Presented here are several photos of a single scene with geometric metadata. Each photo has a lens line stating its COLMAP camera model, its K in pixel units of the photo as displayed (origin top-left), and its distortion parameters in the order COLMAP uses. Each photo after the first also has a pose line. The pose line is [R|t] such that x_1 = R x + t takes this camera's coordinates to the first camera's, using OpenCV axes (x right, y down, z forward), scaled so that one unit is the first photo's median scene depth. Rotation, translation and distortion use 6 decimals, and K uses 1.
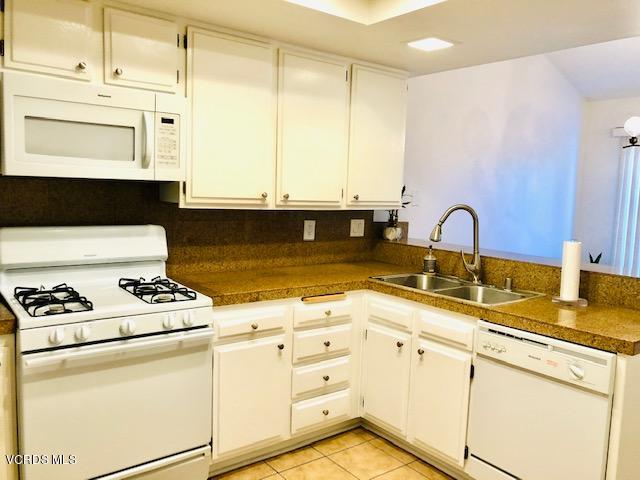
lens RADIAL K [[523.1, 0, 318.4], [0, 523.1, 241.4], [0, 0, 1]] dist [0.047431, -0.056905]
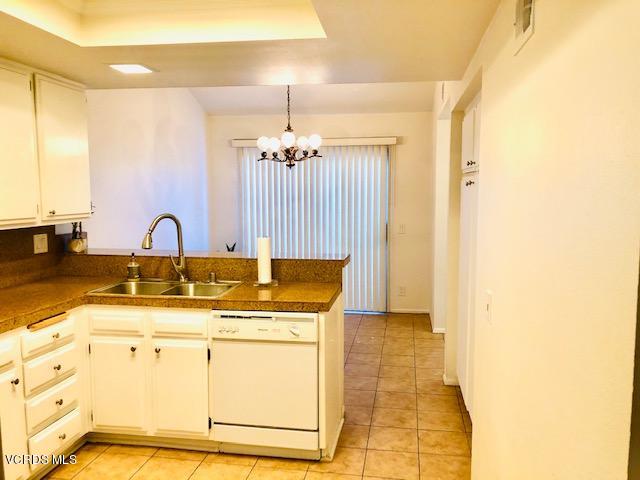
lens RADIAL K [[523.1, 0, 317.0], [0, 523.1, 243.4], [0, 0, 1]] dist [0.047431, -0.056905]
pose [[0.736297, -0.104620, 0.668521, -0.246322], [0.096491, 0.994112, 0.049300, -0.031543], [-0.669743, 0.028207, 0.742057, -0.045764]]
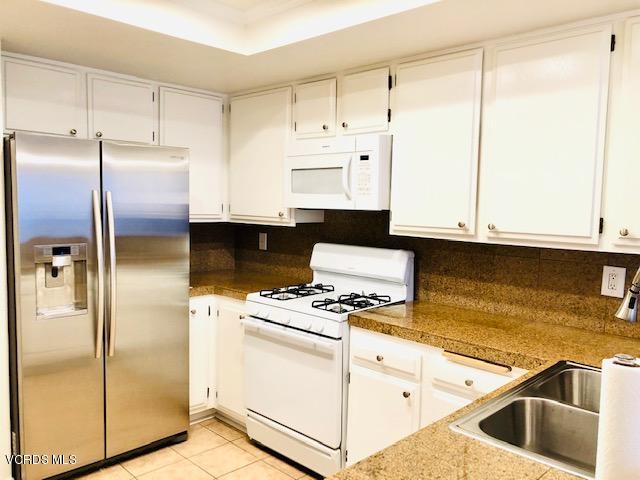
lens RADIAL K [[523.1, 0, 320.8], [0, 523.1, 236.9], [0, 0, 1]] dist [0.047431, -0.056905]
pose [[0.133134, 0.034637, -0.990493, 0.799990], [-0.114078, 0.993282, 0.019401, -0.065077], [0.984511, 0.110411, 0.136191, 0.731287]]
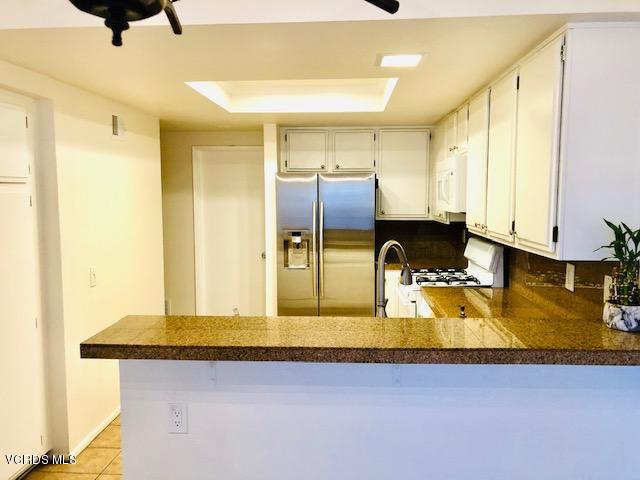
lens RADIAL K [[523.1, 0, 320.4], [0, 523.1, 241.2], [0, 0, 1]] dist [0.047431, -0.056905]
pose [[-0.661500, 0.031417, -0.749287, 1.071114], [-0.097628, 0.987013, 0.127574, -0.183270], [0.743564, 0.157541, -0.649841, 1.665077]]
